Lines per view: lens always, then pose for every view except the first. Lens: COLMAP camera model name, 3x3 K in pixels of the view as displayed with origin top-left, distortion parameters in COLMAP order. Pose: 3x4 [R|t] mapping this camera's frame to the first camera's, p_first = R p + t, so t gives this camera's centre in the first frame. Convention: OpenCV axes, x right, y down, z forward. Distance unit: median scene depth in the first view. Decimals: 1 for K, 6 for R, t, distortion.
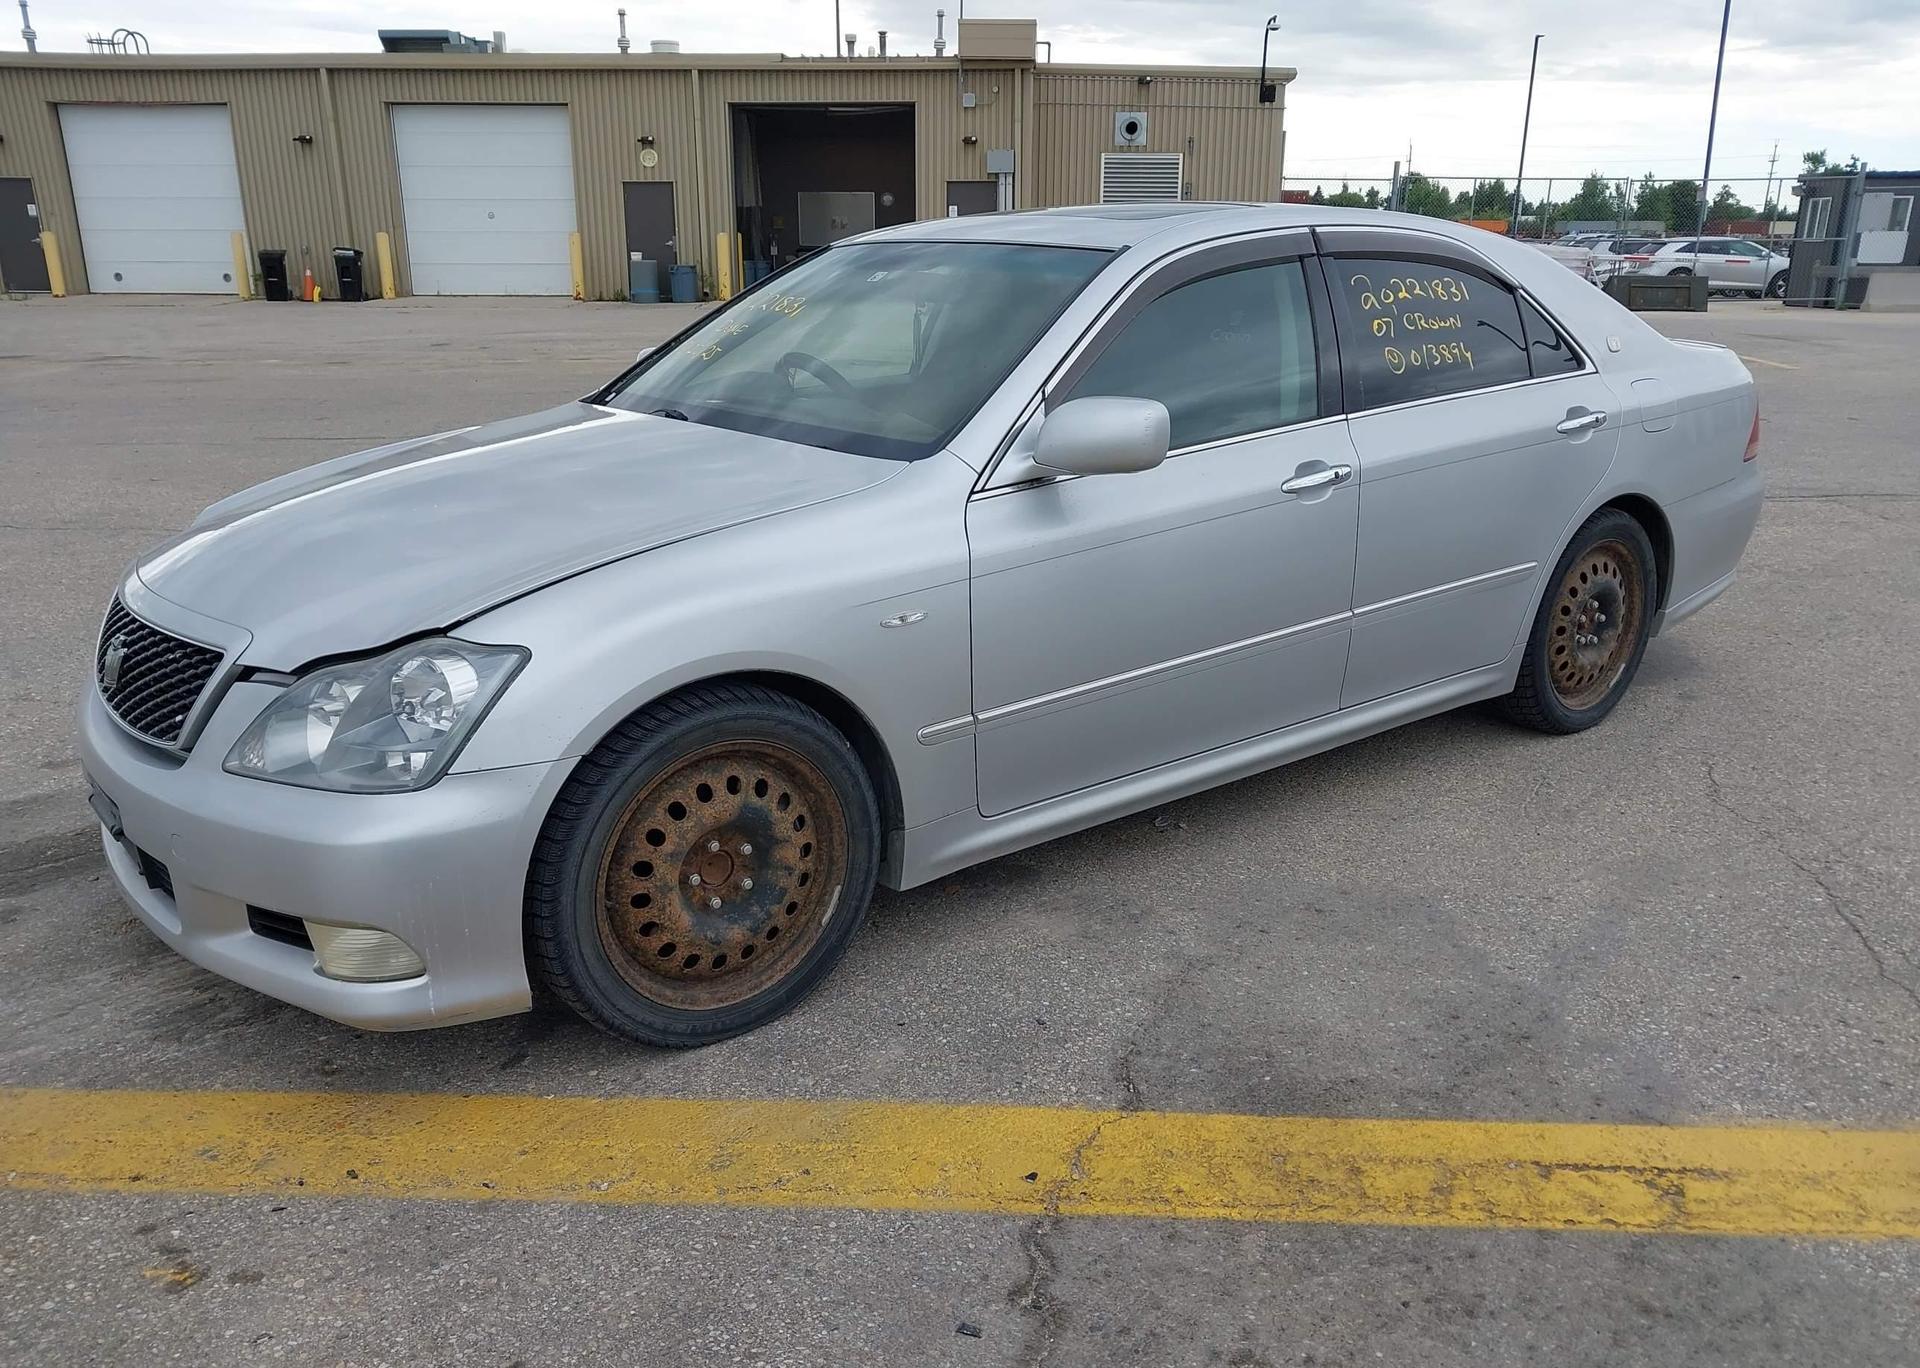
lens RADIAL K [[1523.2, 0, 961.1], [0, 1523.2, 753.8], [0, 0, 1]] dist [-0.001777, 0.007982]
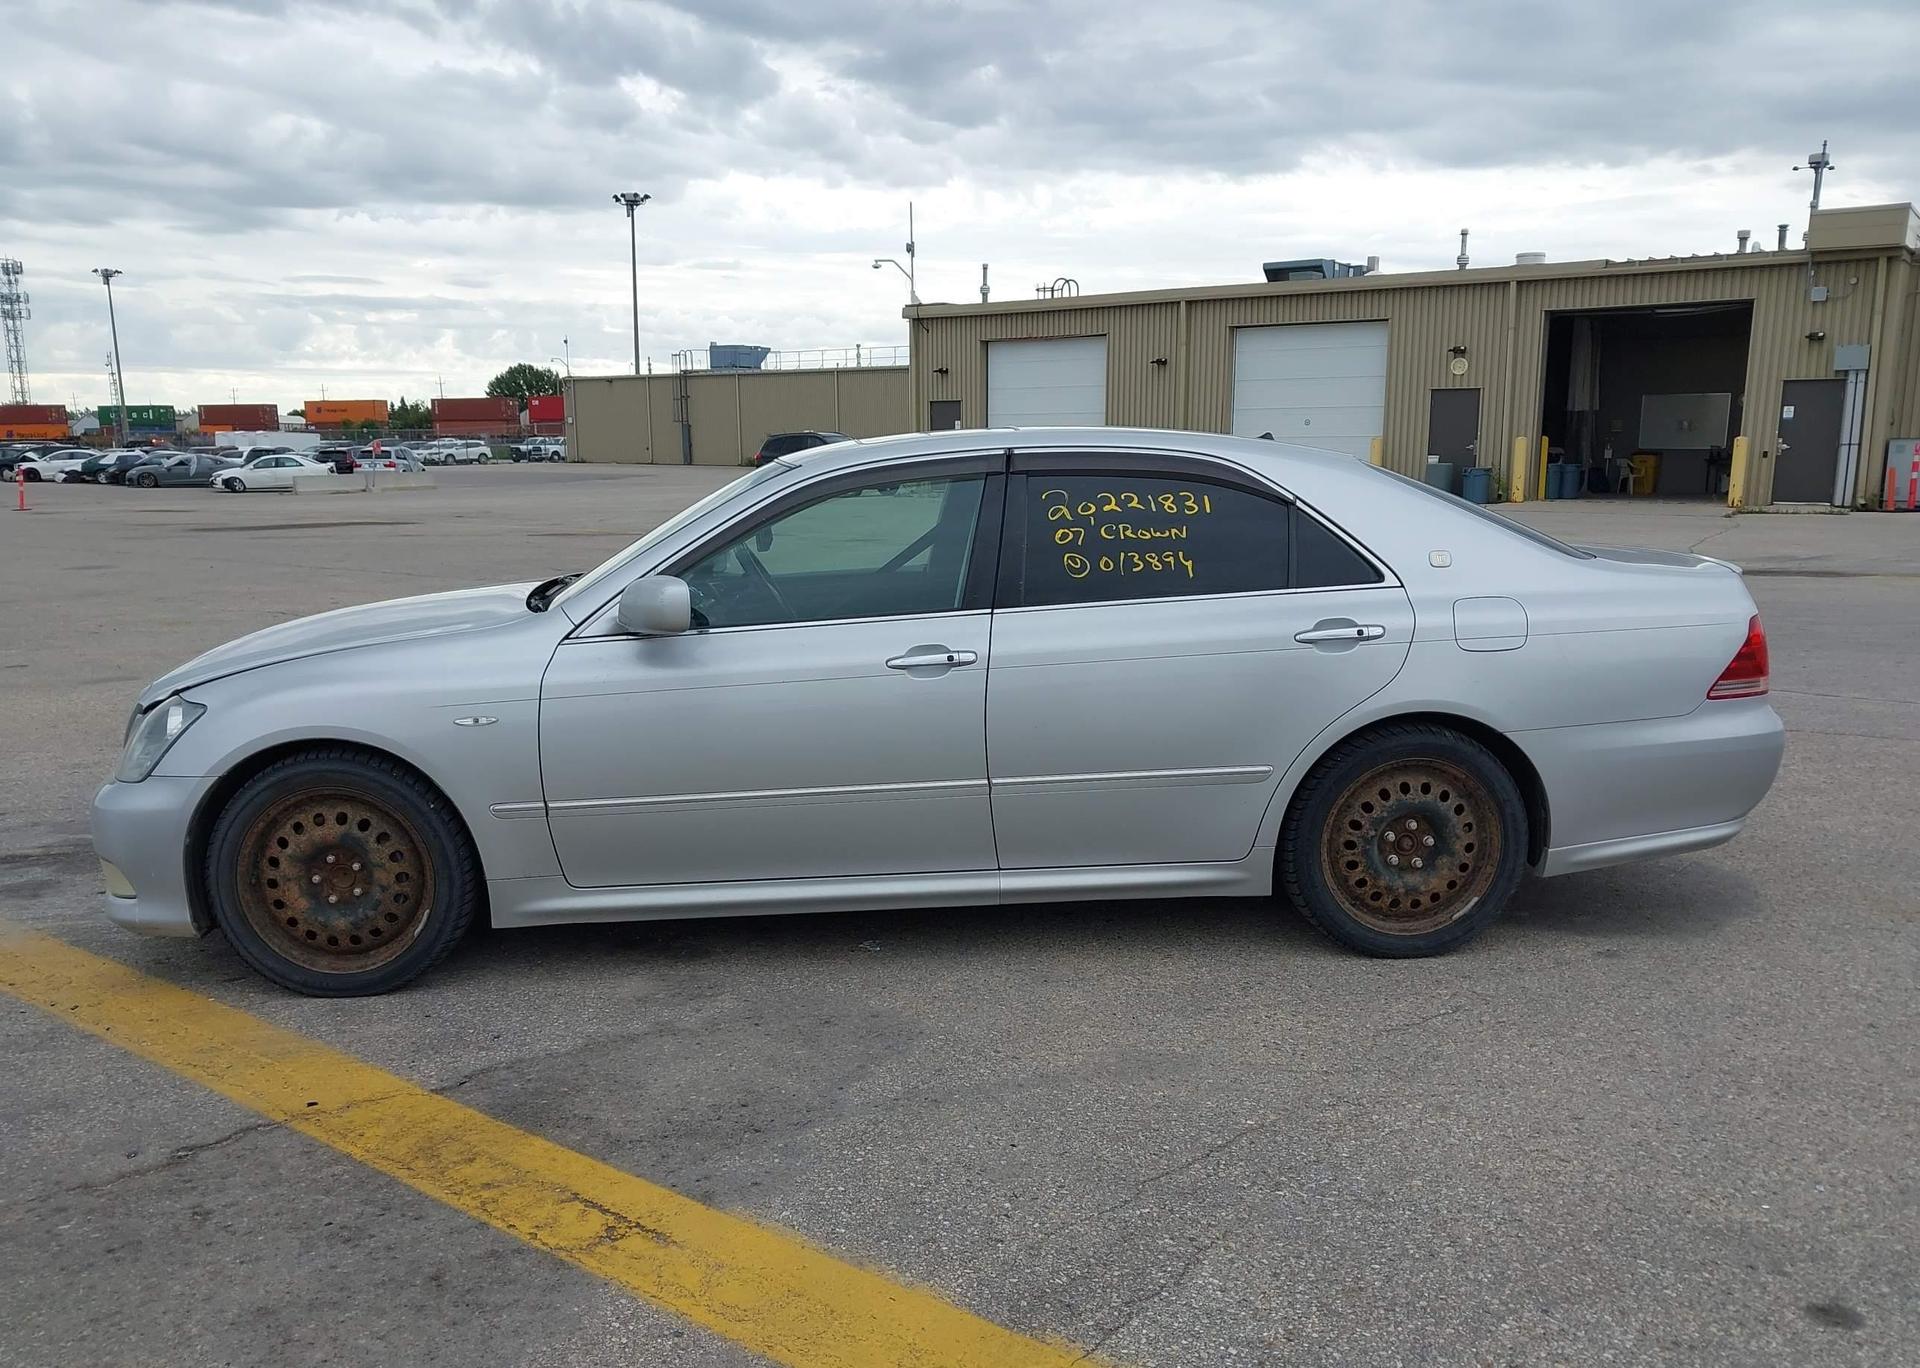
lens RADIAL K [[1522.8, 0, 960.9], [0, 1522.8, 729.8], [0, 0, 1]] dist [0.053571, -0.059727]
pose [[0.831091, 0.099908, -0.547089, 0.885052], [-0.175195, 0.980678, -0.087052, -0.030196], [0.527821, 0.168196, 0.832536, 0.053316]]
